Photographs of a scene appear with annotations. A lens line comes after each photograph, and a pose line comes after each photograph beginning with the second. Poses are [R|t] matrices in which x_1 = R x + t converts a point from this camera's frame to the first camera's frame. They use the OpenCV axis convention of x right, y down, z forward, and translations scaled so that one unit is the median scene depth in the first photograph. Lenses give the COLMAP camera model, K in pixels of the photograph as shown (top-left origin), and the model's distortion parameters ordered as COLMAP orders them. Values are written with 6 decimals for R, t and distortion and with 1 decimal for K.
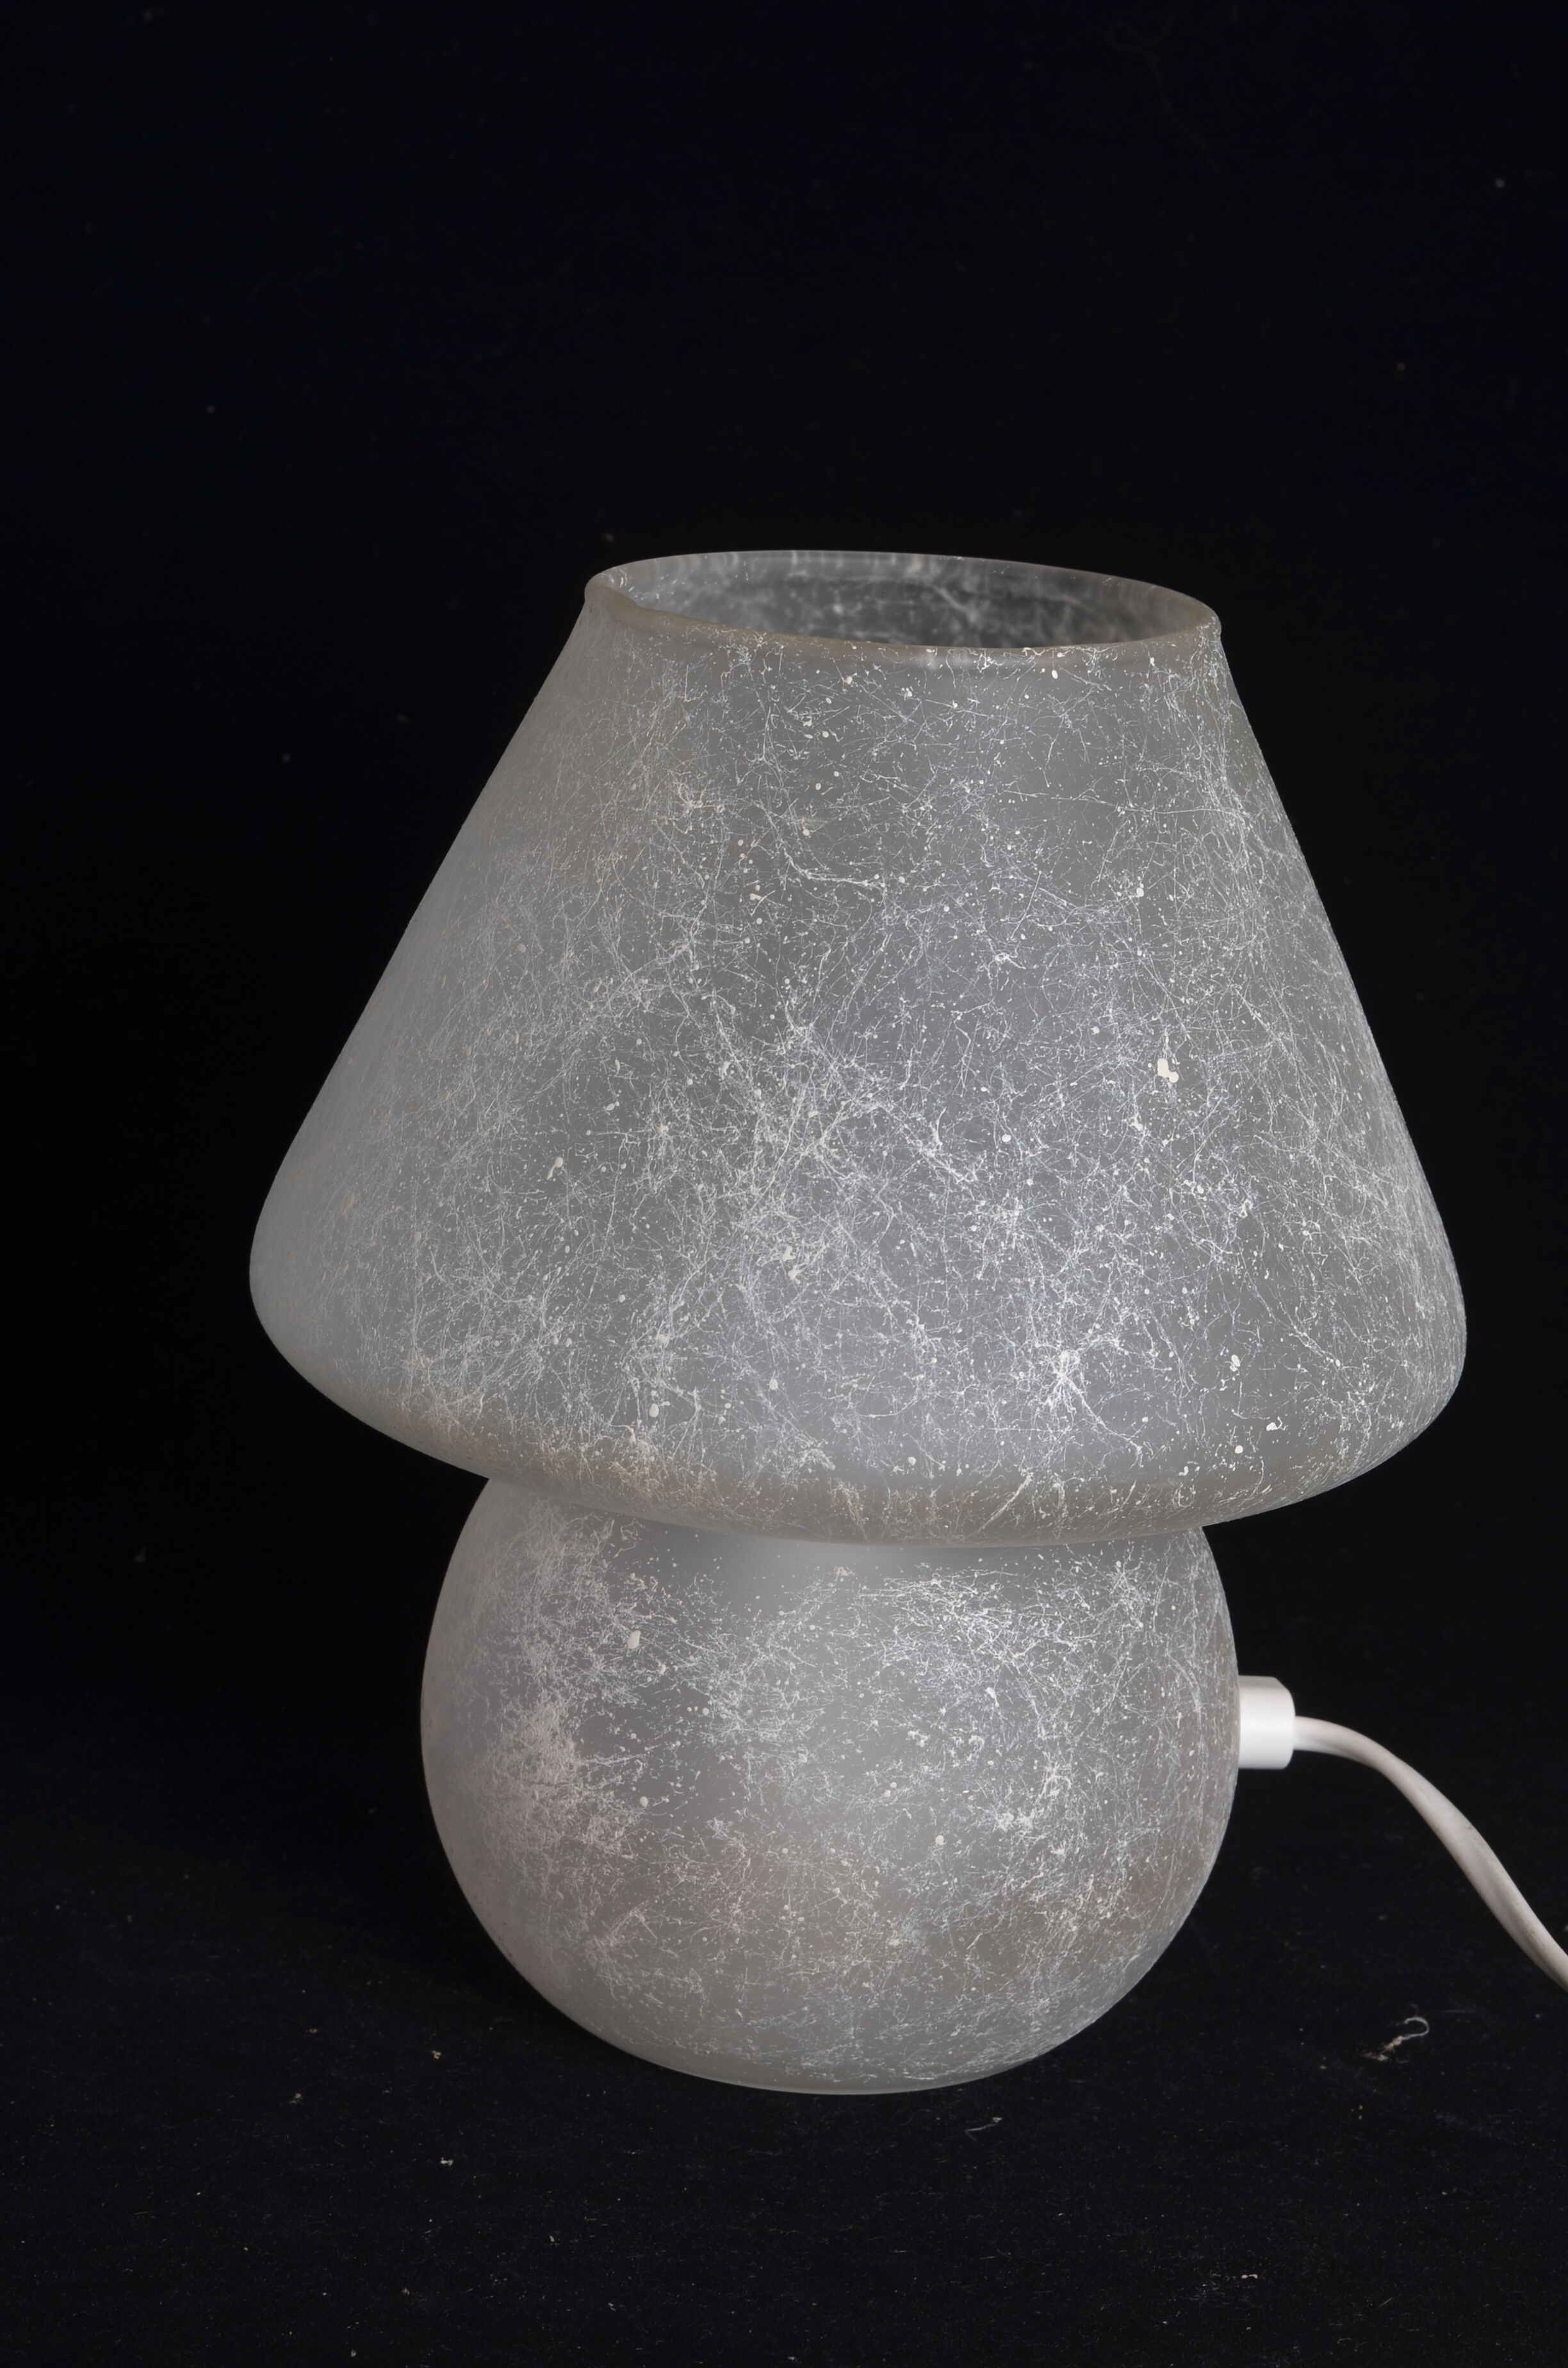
lens RADIAL K [[5630.6, 0, 784.0], [0, 5630.6, 1184.0], [0, 0, 1]] dist [-0.134720, -0.617972]
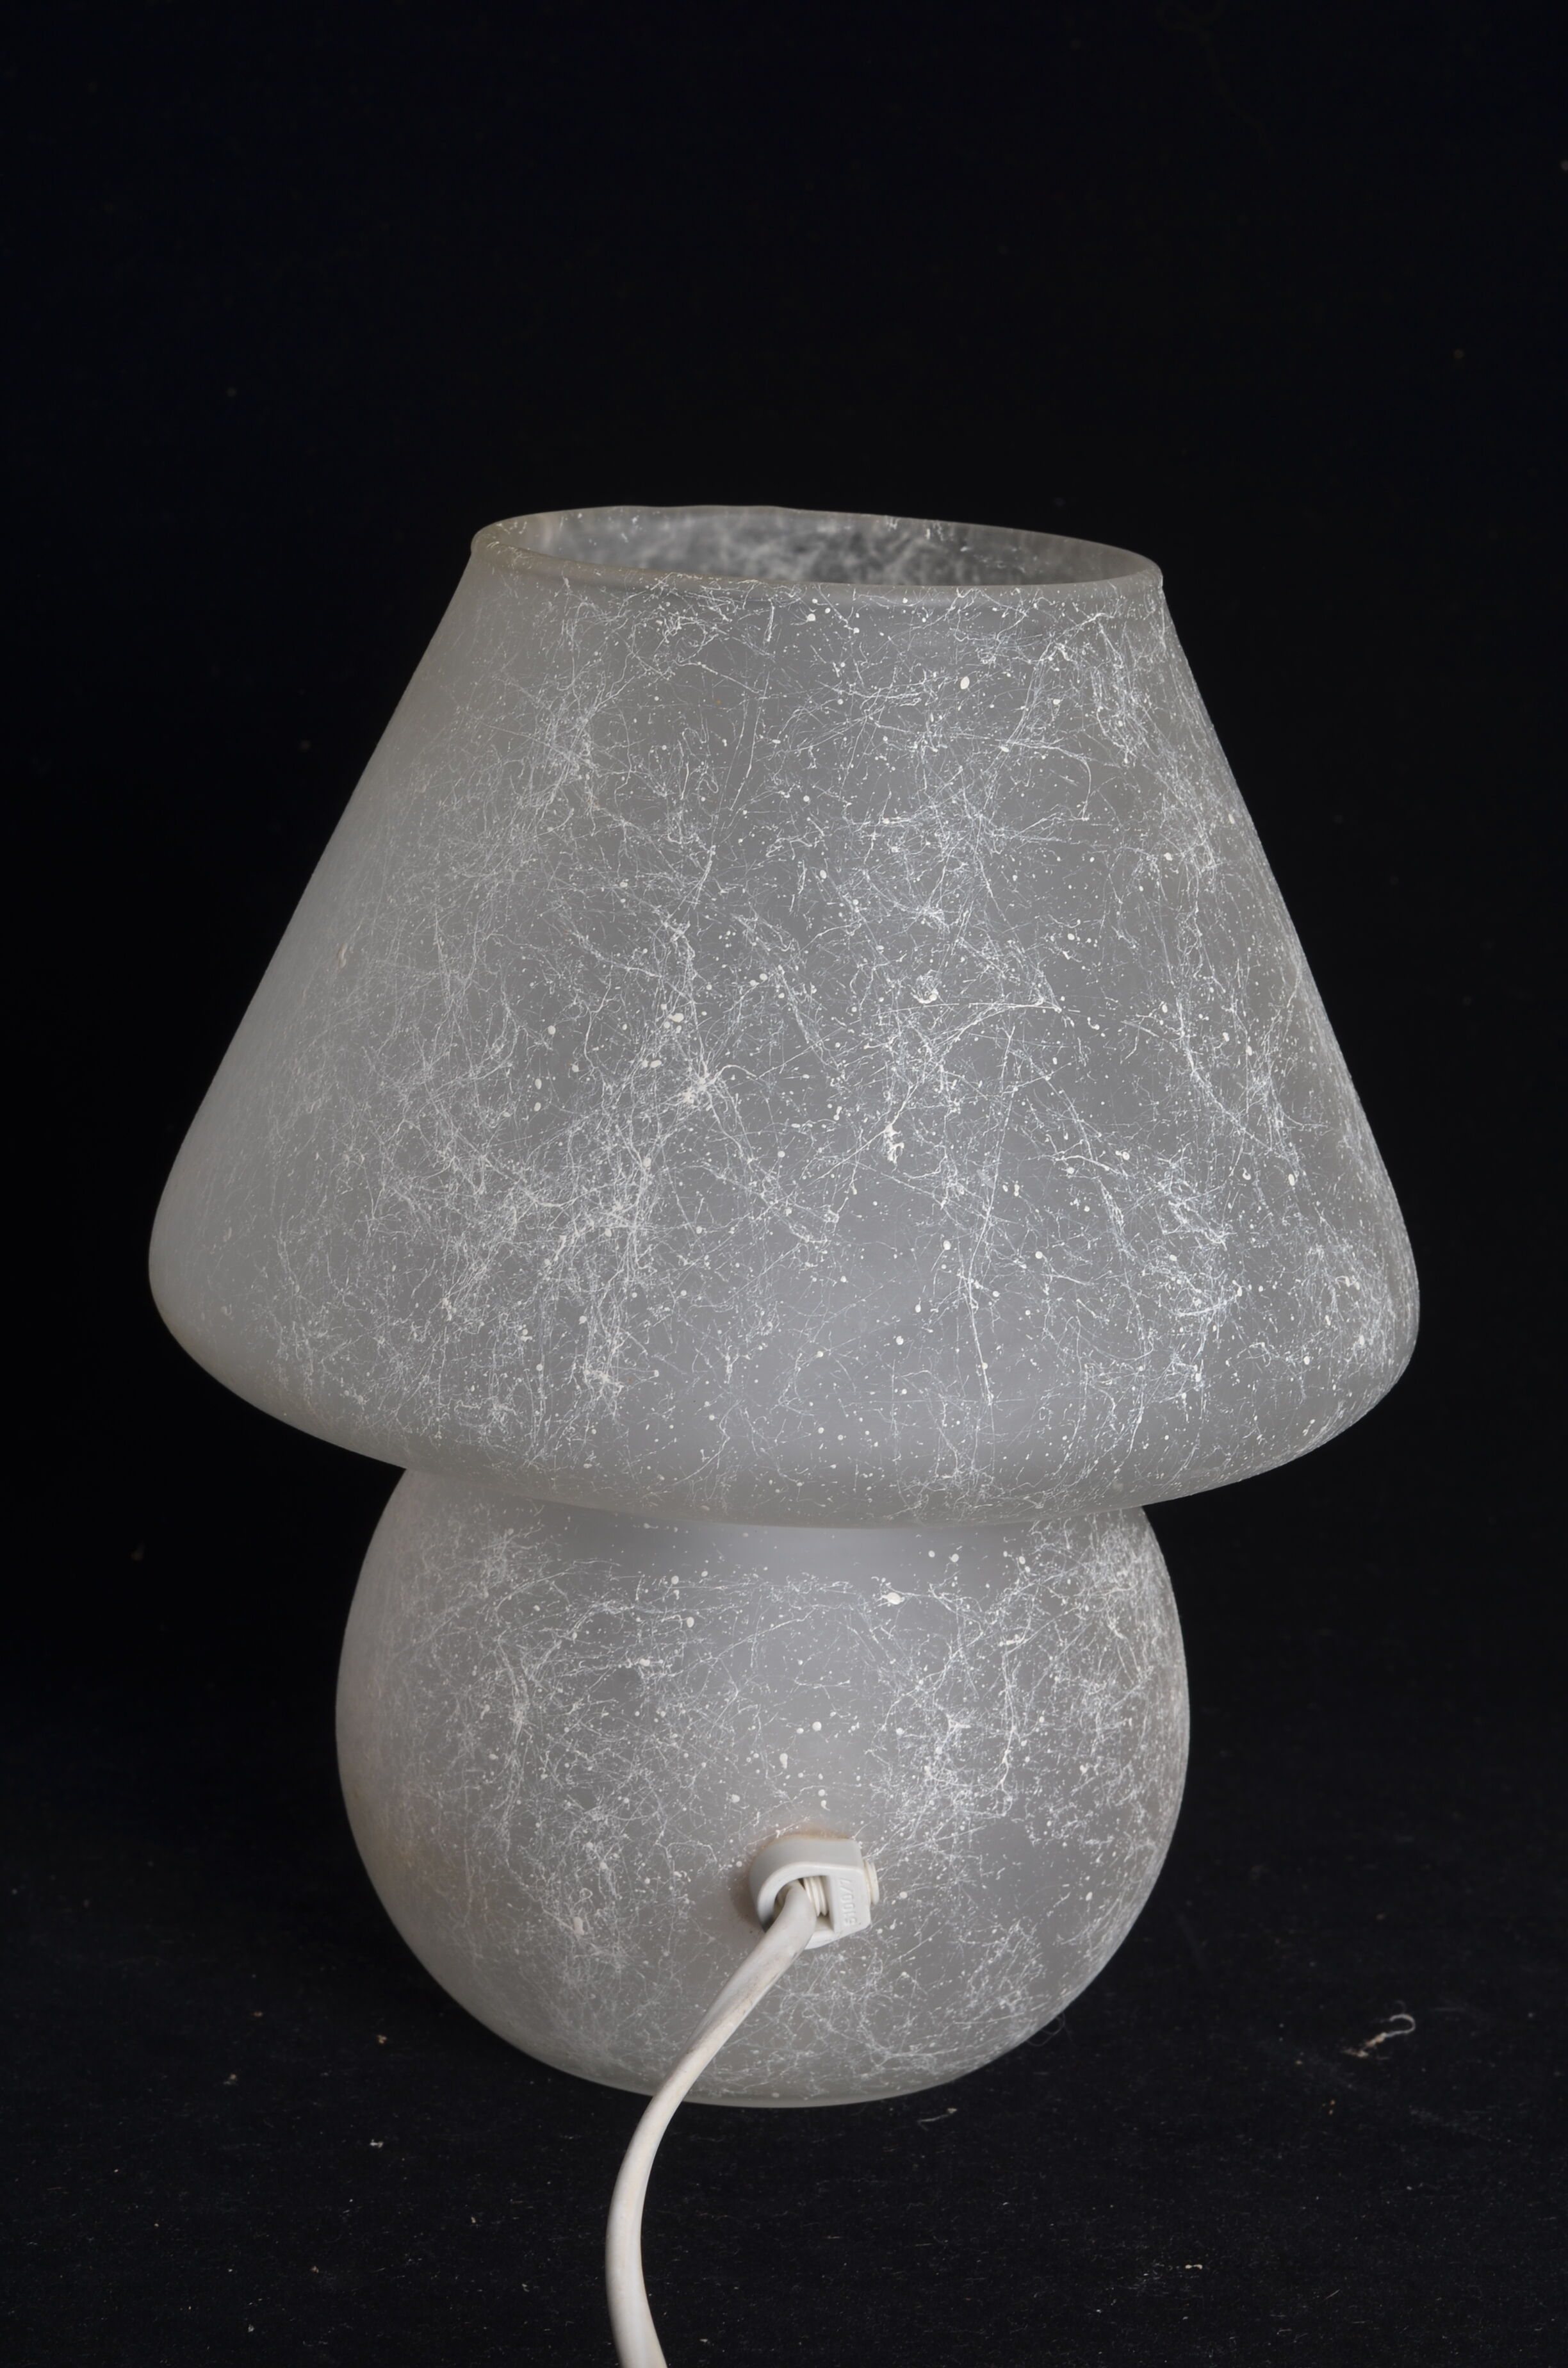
lens RADIAL K [[5630.6, 0, 784.0], [0, 5630.6, 1184.0], [0, 0, 1]] dist [-0.134720, -0.617972]
pose [[-0.117717, 0.159131, -0.980214, 1.001149], [-0.289552, 0.938685, 0.187162, -0.183766], [0.949896, 0.305855, -0.064422, 1.109460]]
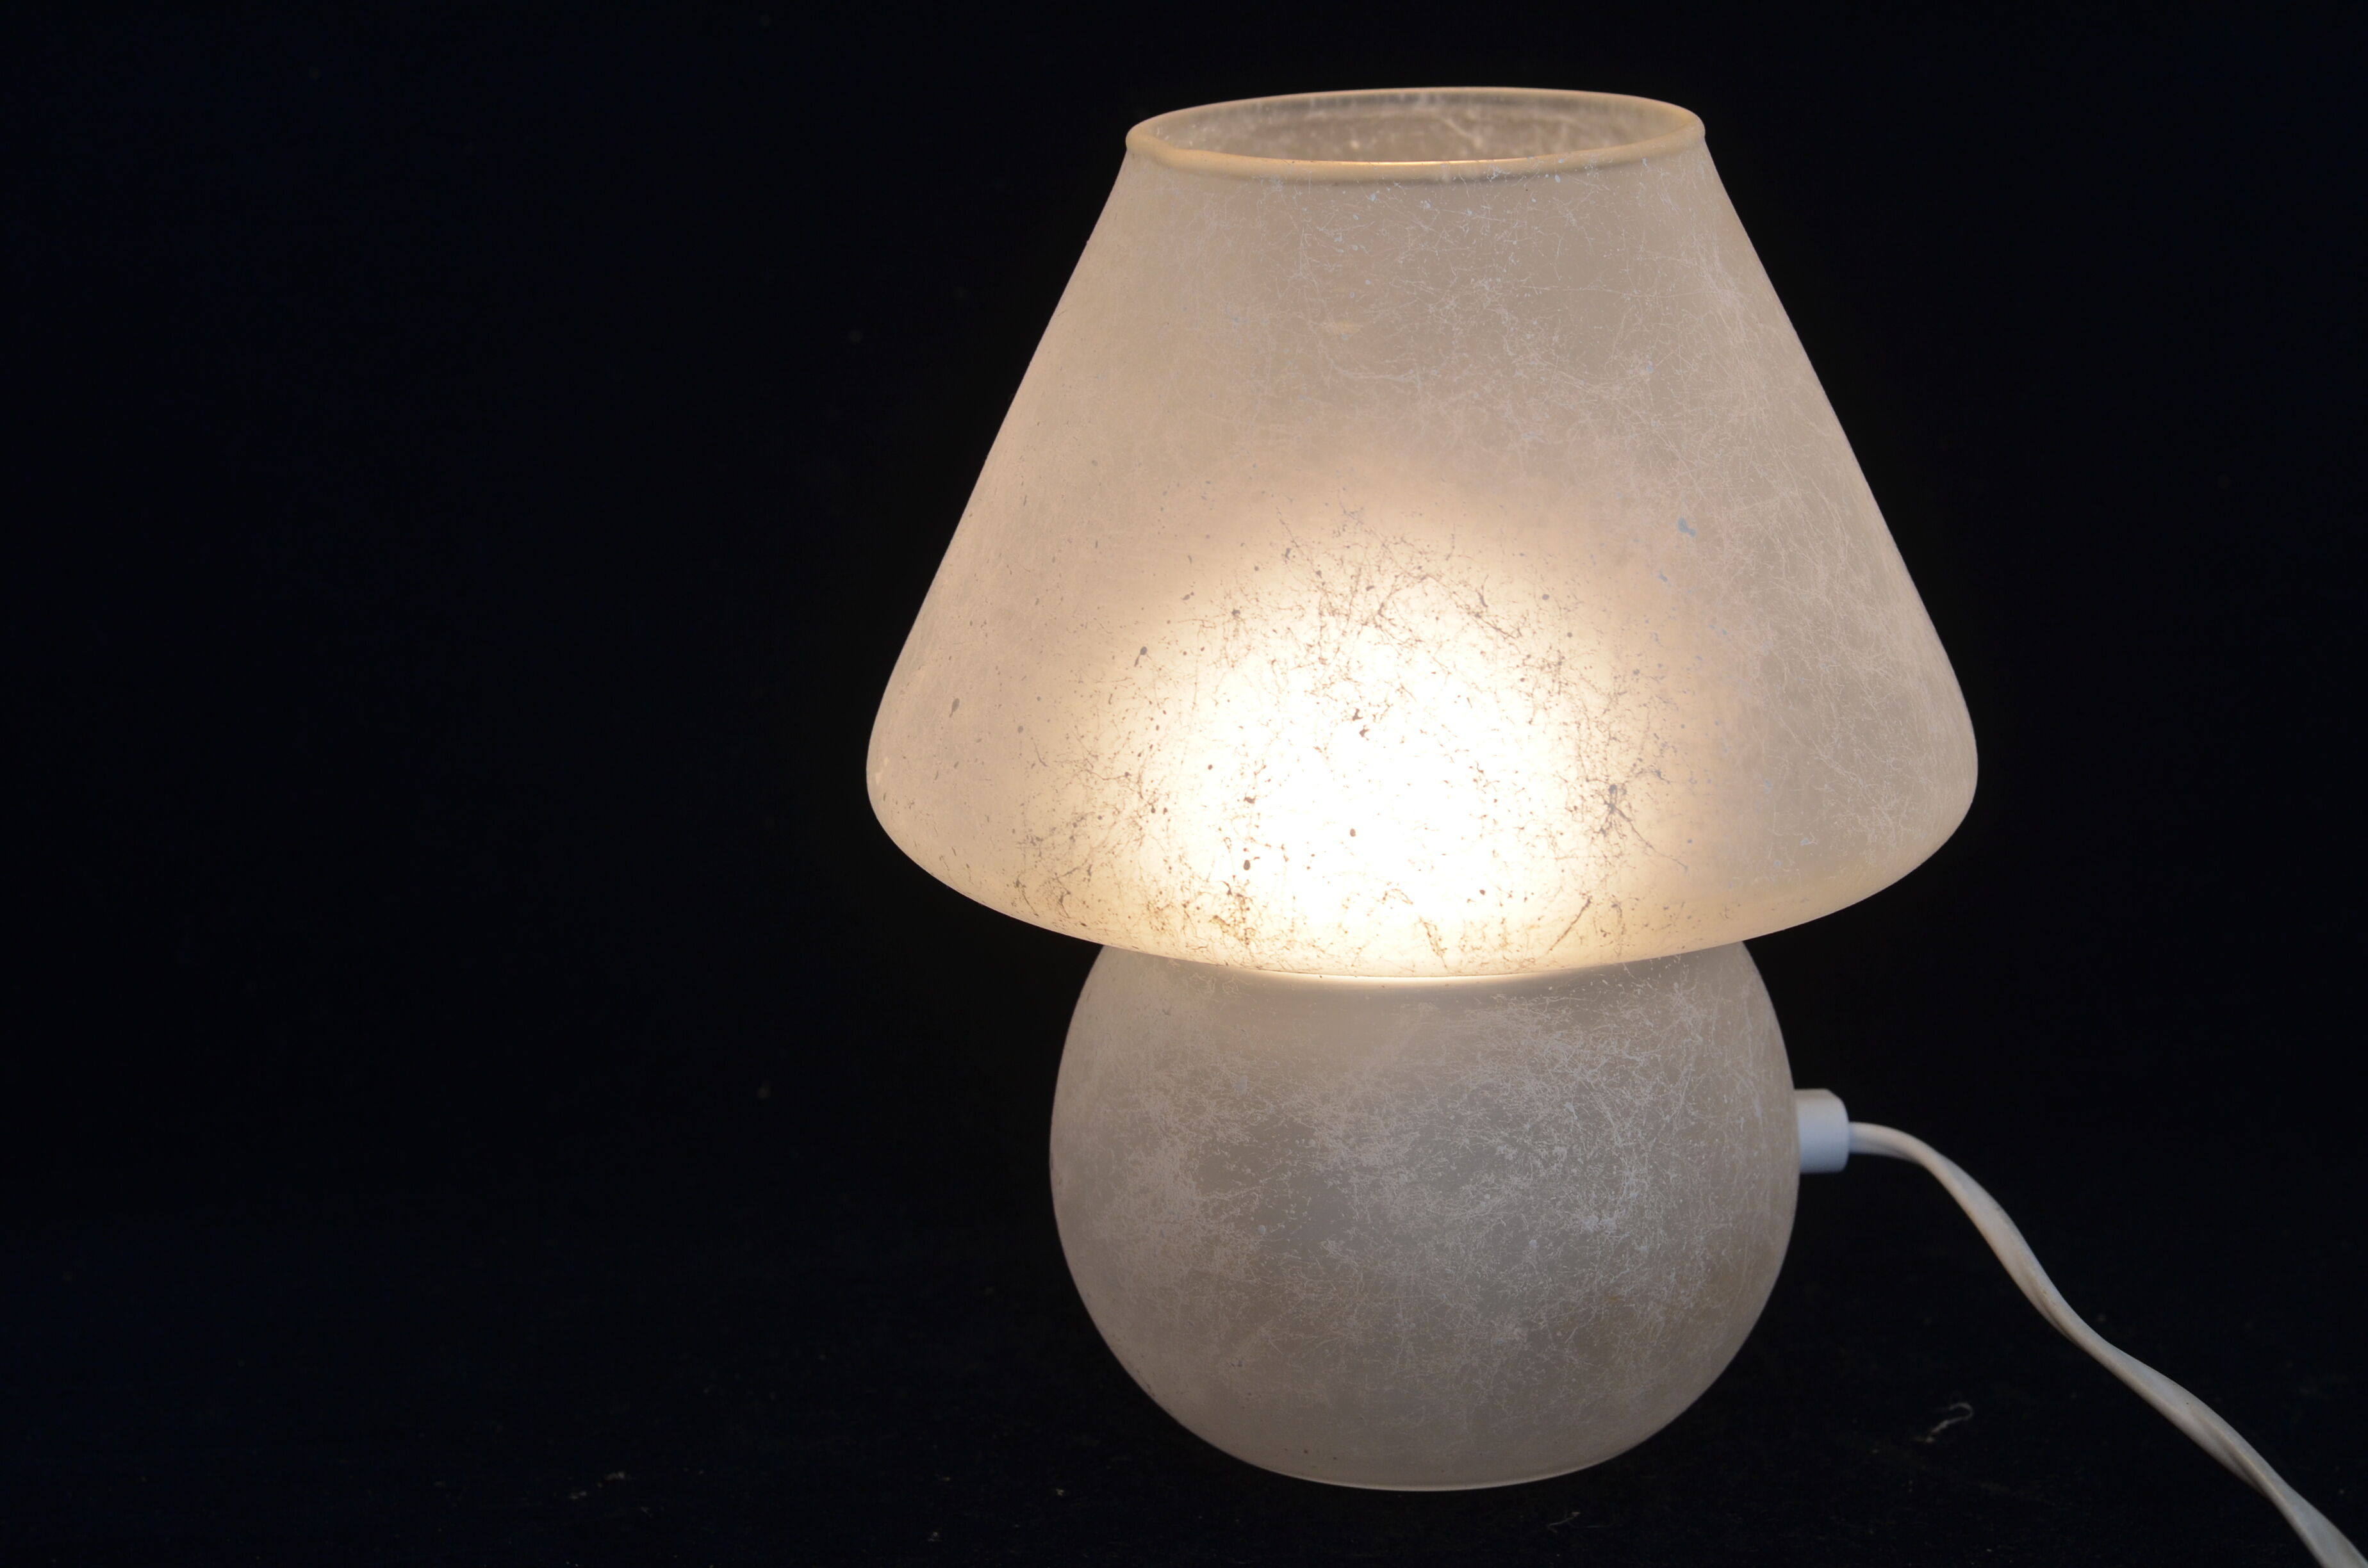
lens RADIAL K [[5630.6, 0, 1184.0], [0, 5630.6, 784.0], [0, 0, 1]] dist [-0.134720, -0.617972]
pose [[0.996939, -0.074707, -0.023044, -0.008271], [0.074537, 0.997185, -0.008132, 0.030696], [0.023587, 0.006390, 0.999701, -0.102922]]
